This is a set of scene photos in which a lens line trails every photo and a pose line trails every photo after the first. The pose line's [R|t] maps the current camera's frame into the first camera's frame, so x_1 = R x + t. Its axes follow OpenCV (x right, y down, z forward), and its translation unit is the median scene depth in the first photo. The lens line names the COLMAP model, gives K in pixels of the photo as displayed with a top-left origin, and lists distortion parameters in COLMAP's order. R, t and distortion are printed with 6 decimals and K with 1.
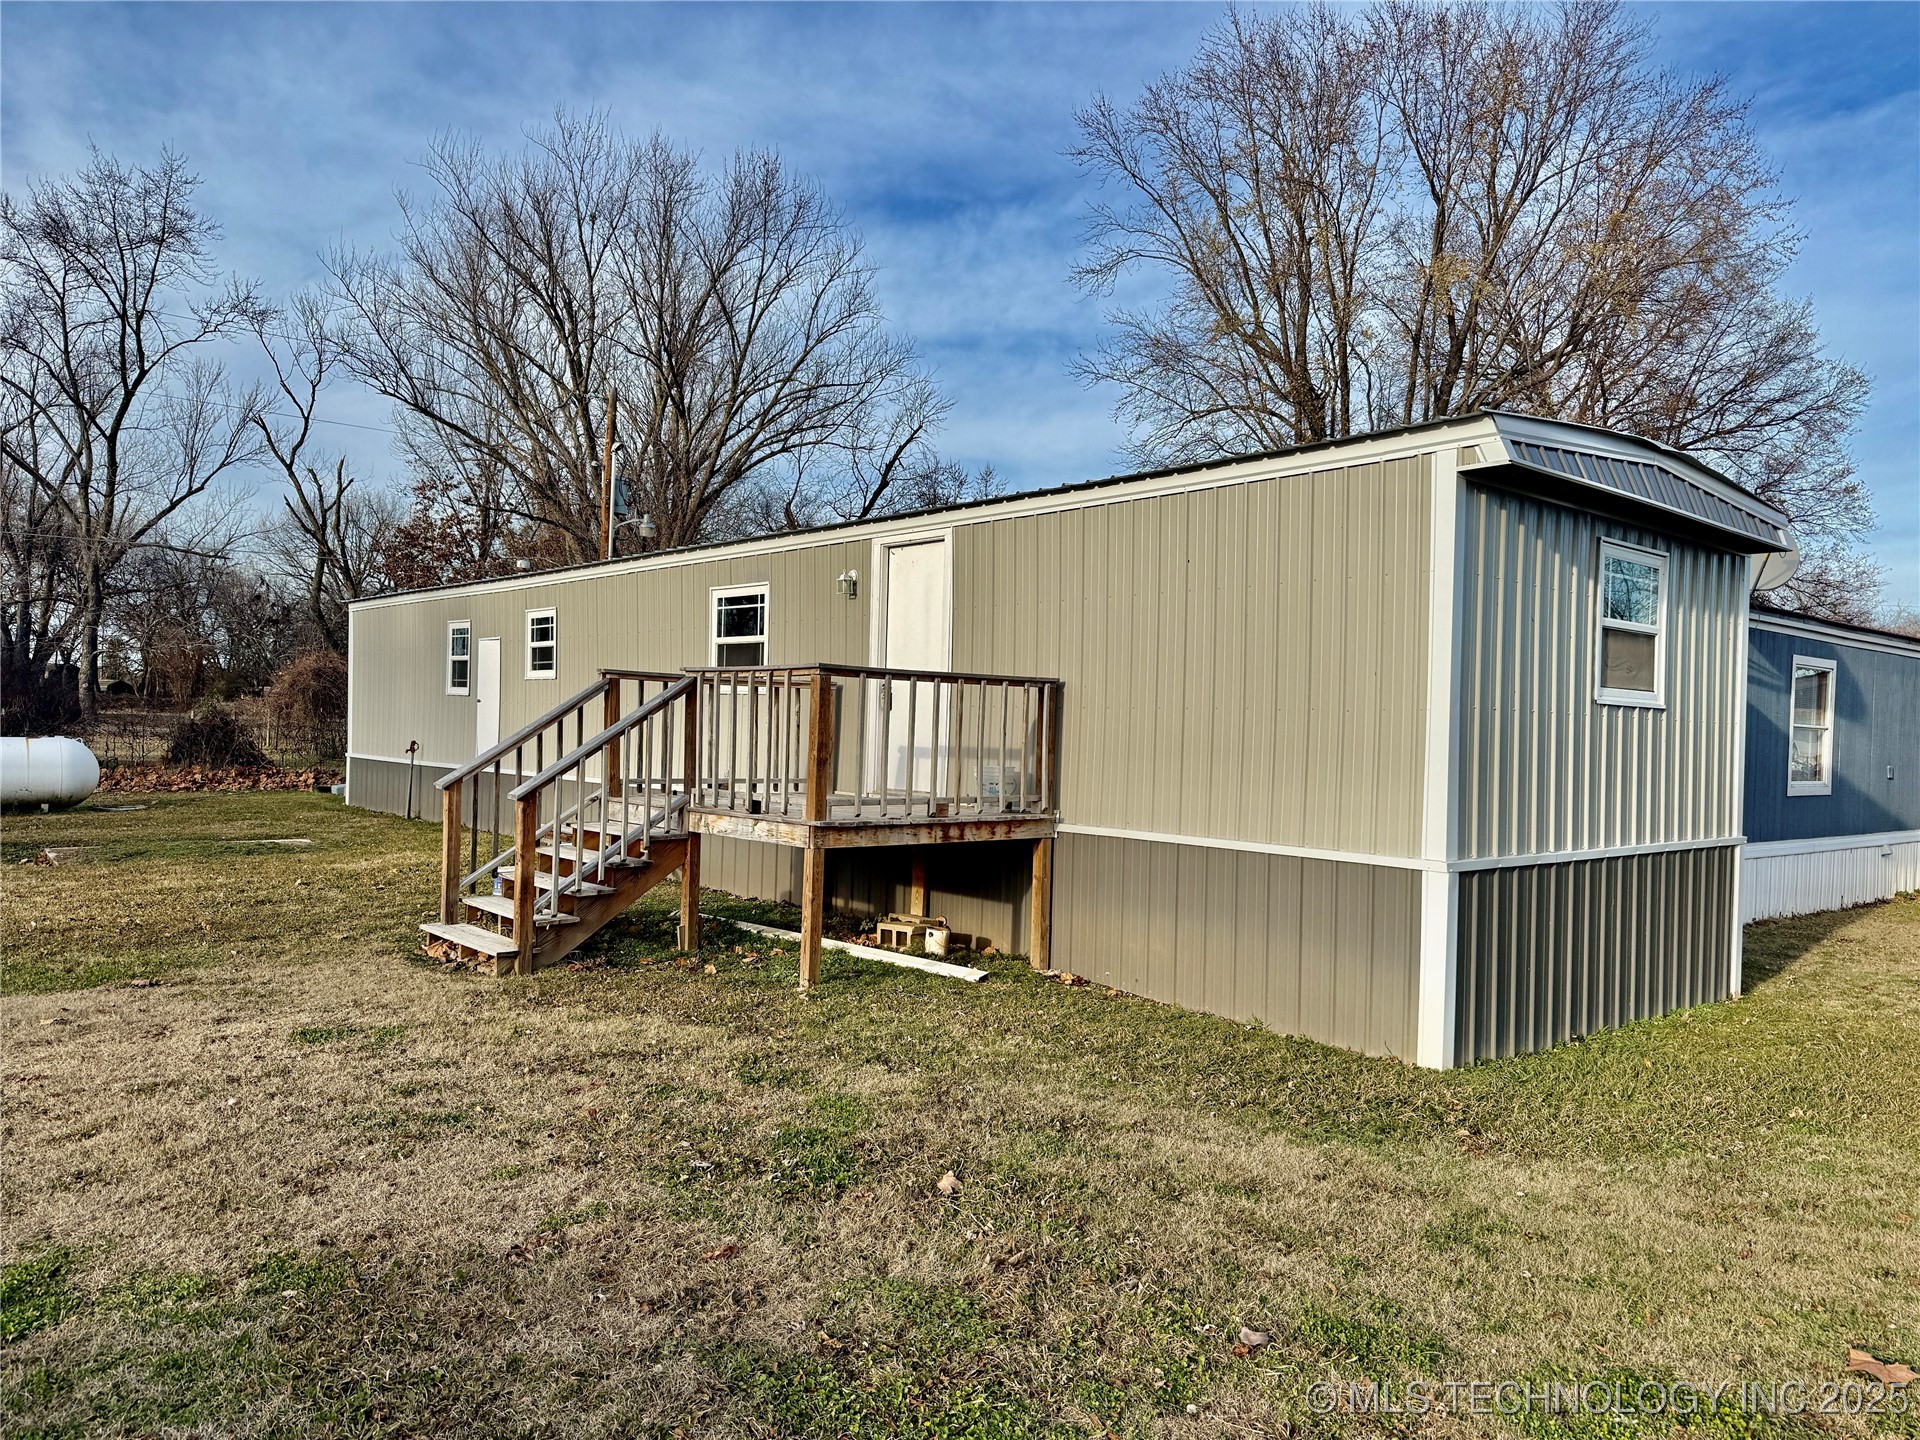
lens RADIAL K [[1341.3, 0, 947.3], [0, 1341.3, 716.6], [0, 0, 1]] dist [0.024897, -0.022630]
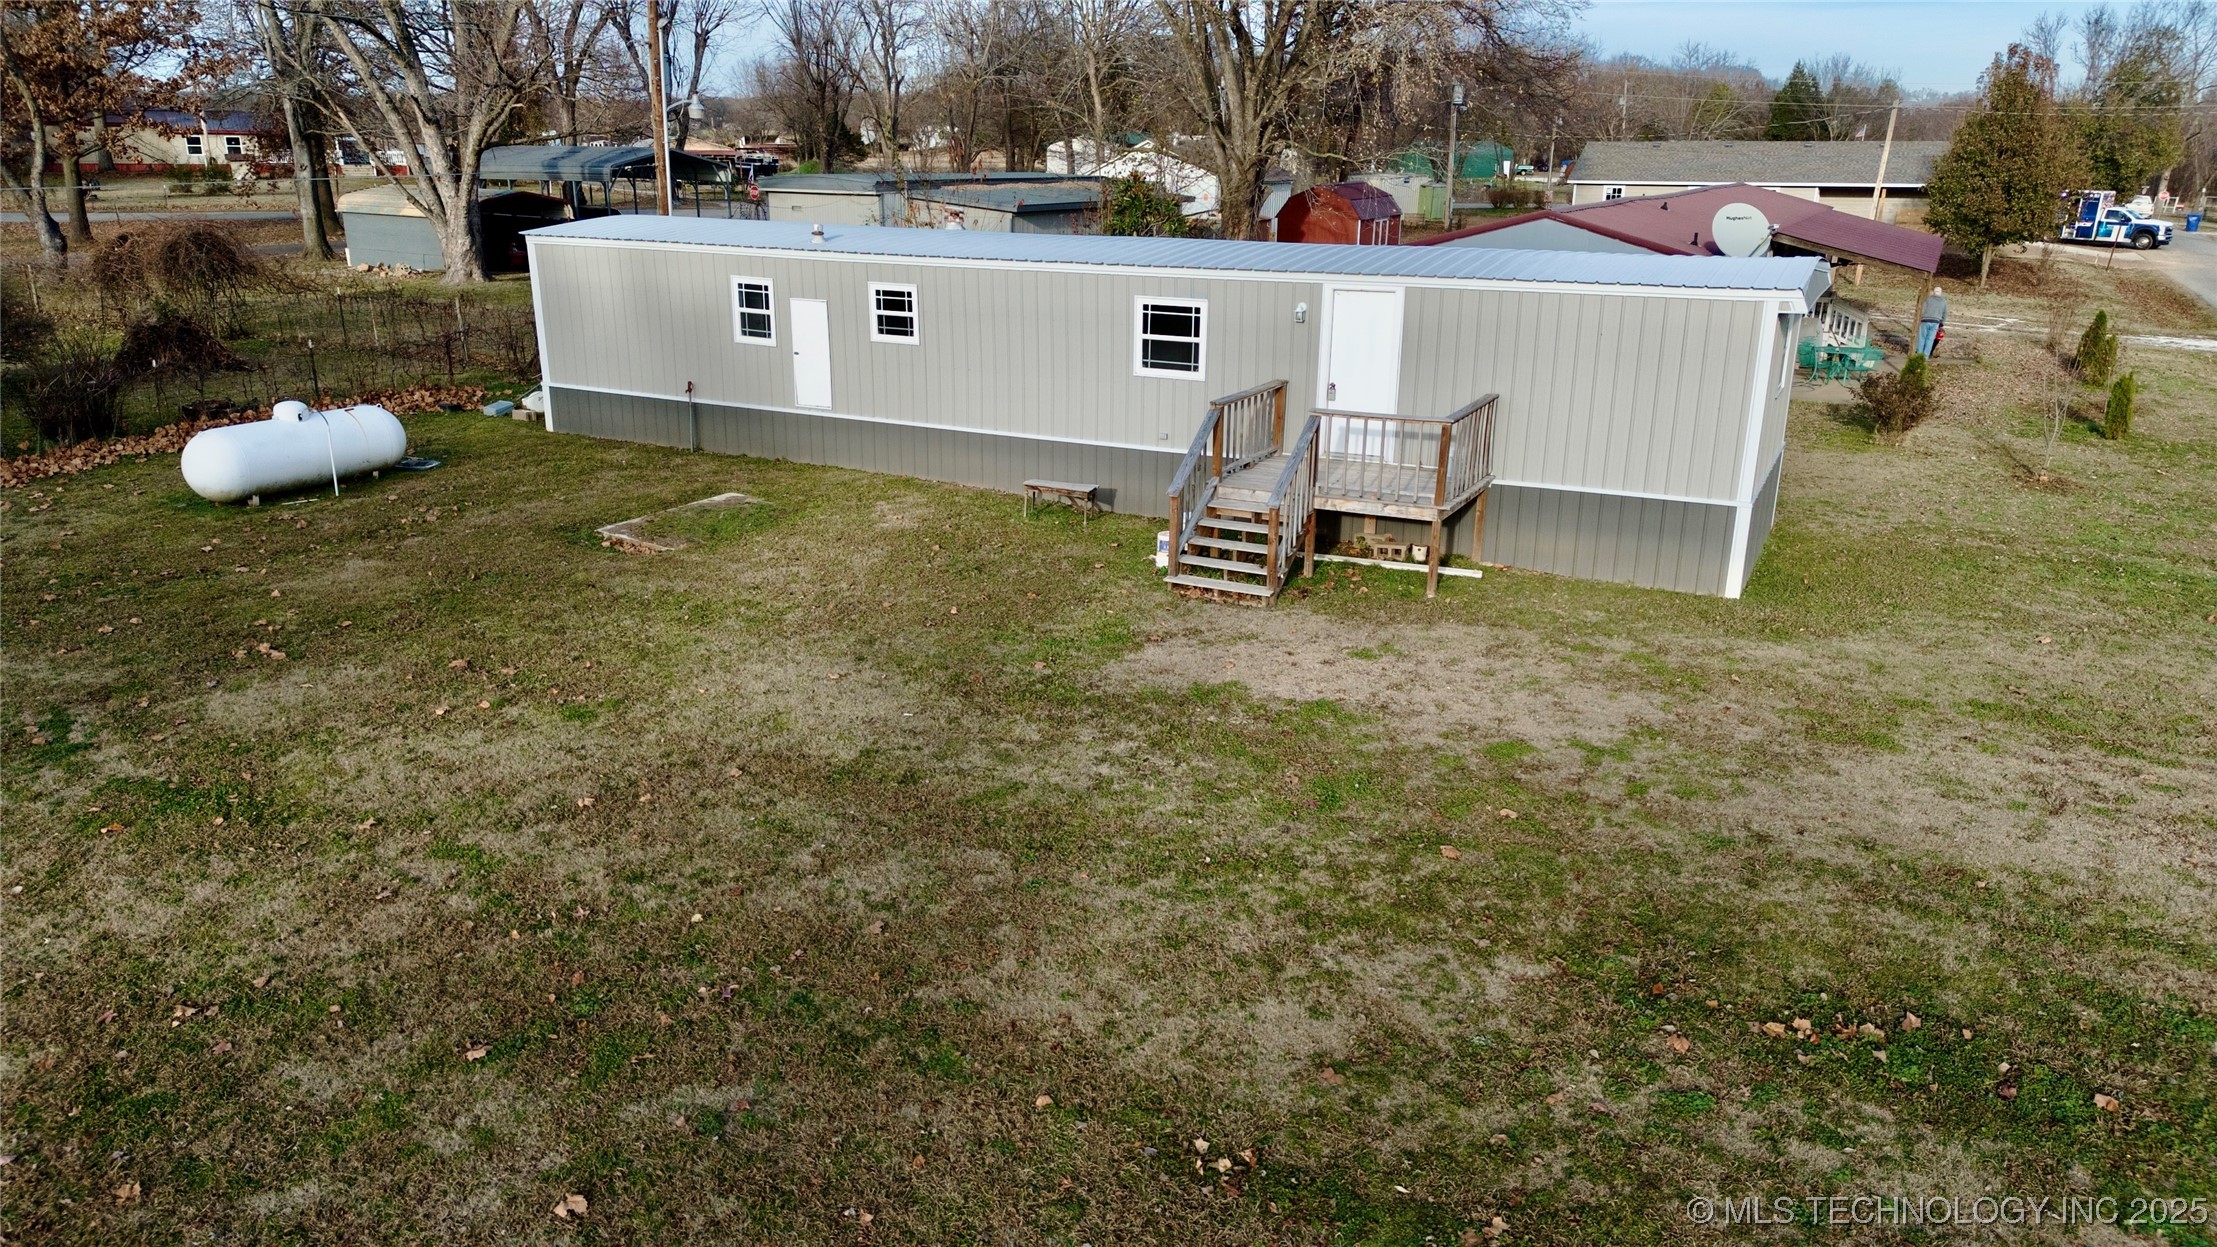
lens RADIAL K [[1564.9, 0, 1108.6], [0, 1564.9, 633.5], [0, 0, 1]] dist [0.062962, -0.000558]
pose [[0.925703, -0.132581, 0.354254, -1.007928], [0.013832, 0.947797, 0.318574, -0.346899], [-0.377998, -0.290005, 0.879213, -0.591795]]
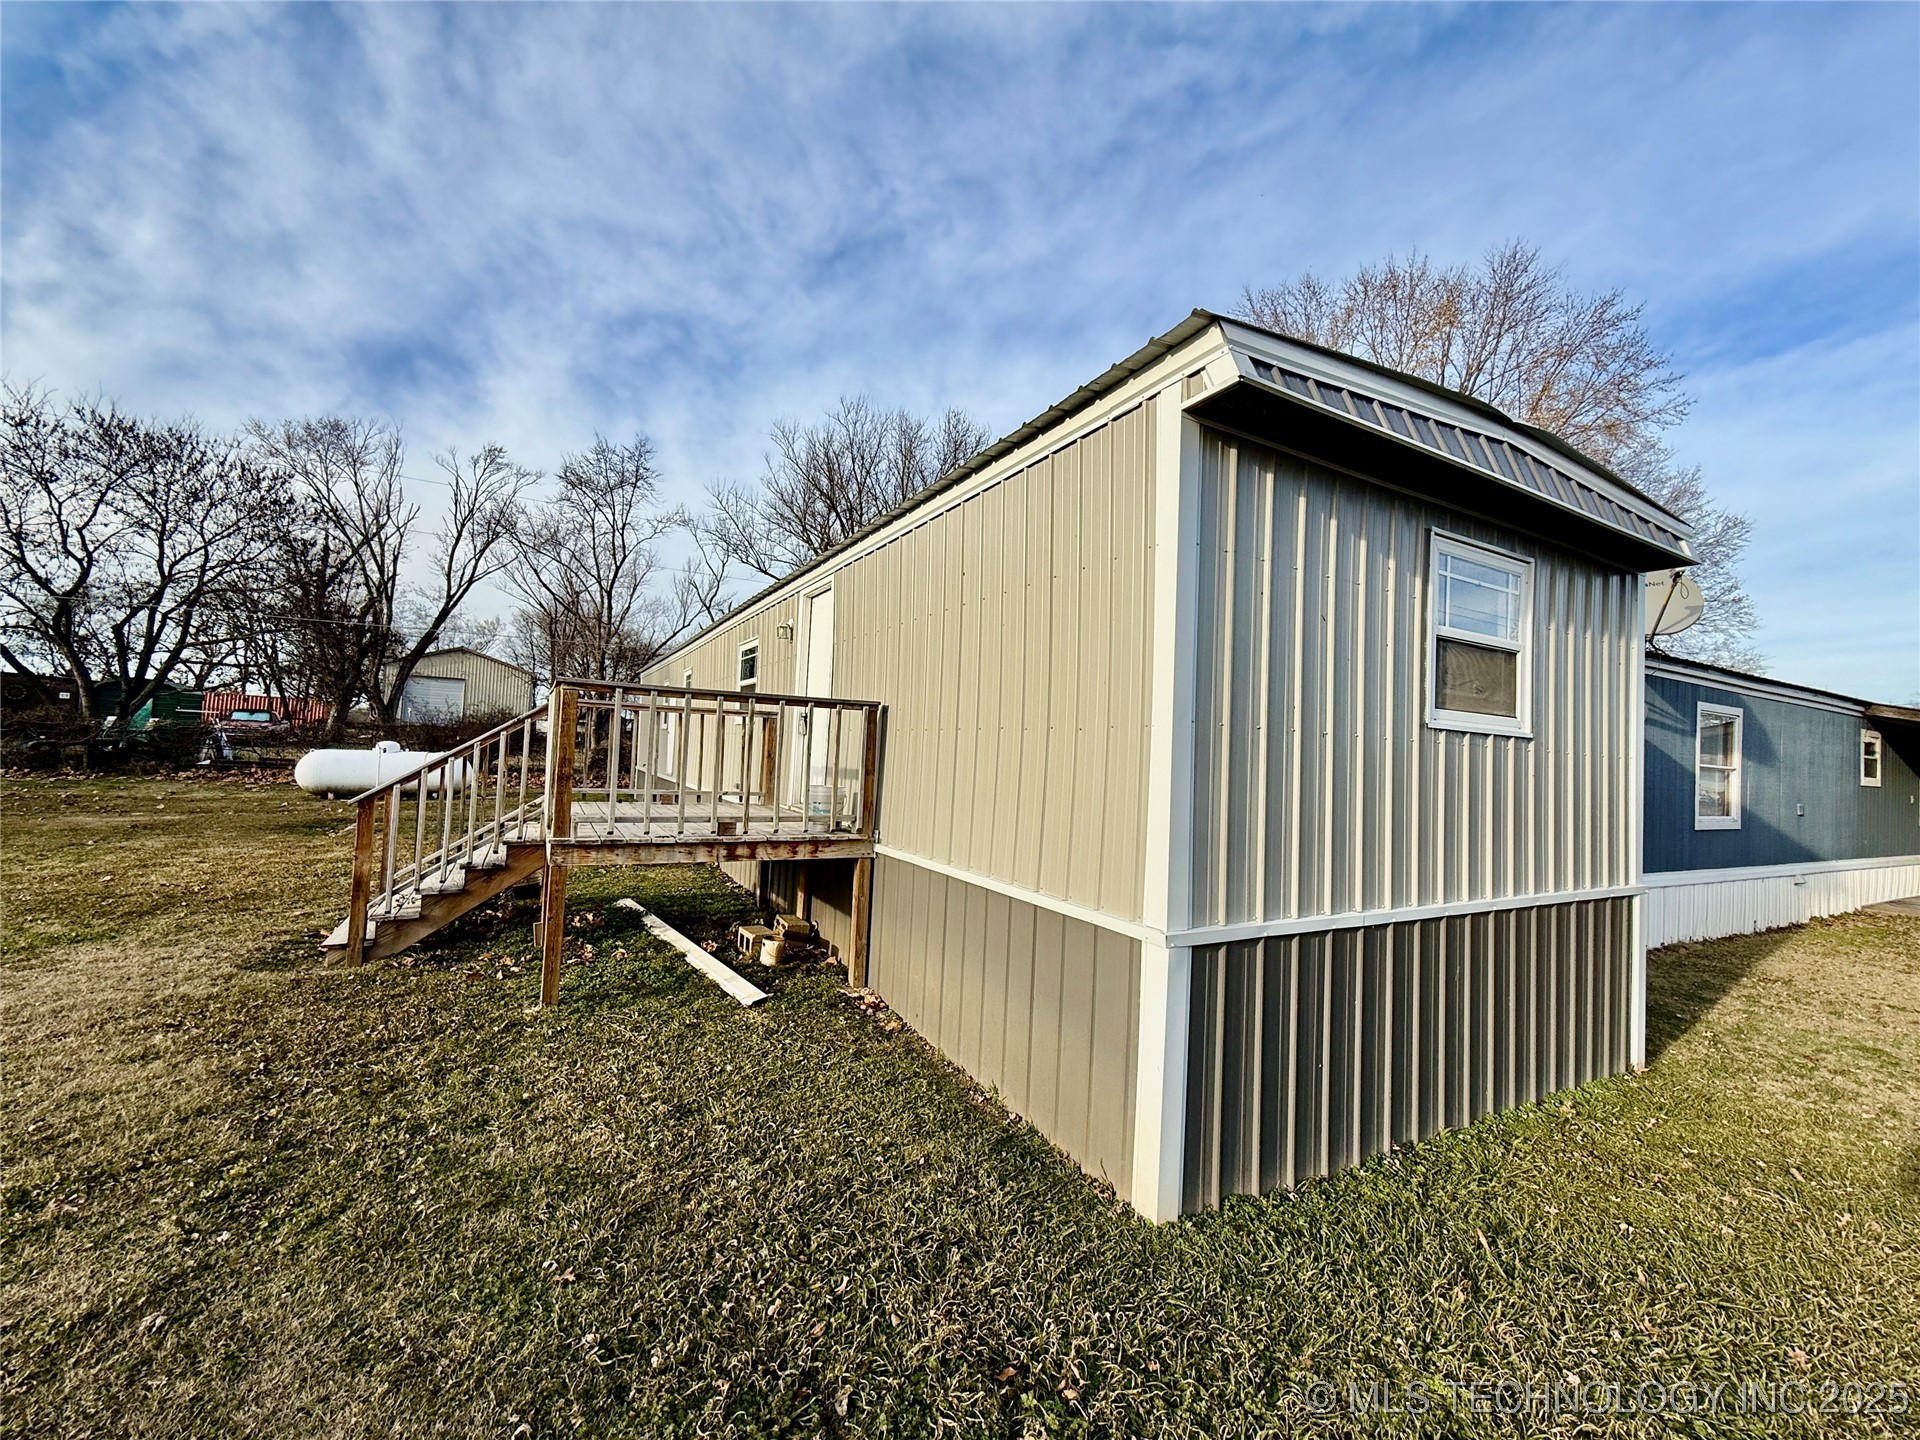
lens RADIAL K [[765.5, 0, 954.3], [0, 765.5, 716.1], [0, 0, 1]] dist [0.000142, 0.000003]
pose [[0.978601, 0.005503, -0.205693, 0.233725], [-0.015527, 0.998767, -0.047151, 0.007760], [0.205180, 0.049336, 0.977480, 0.383657]]
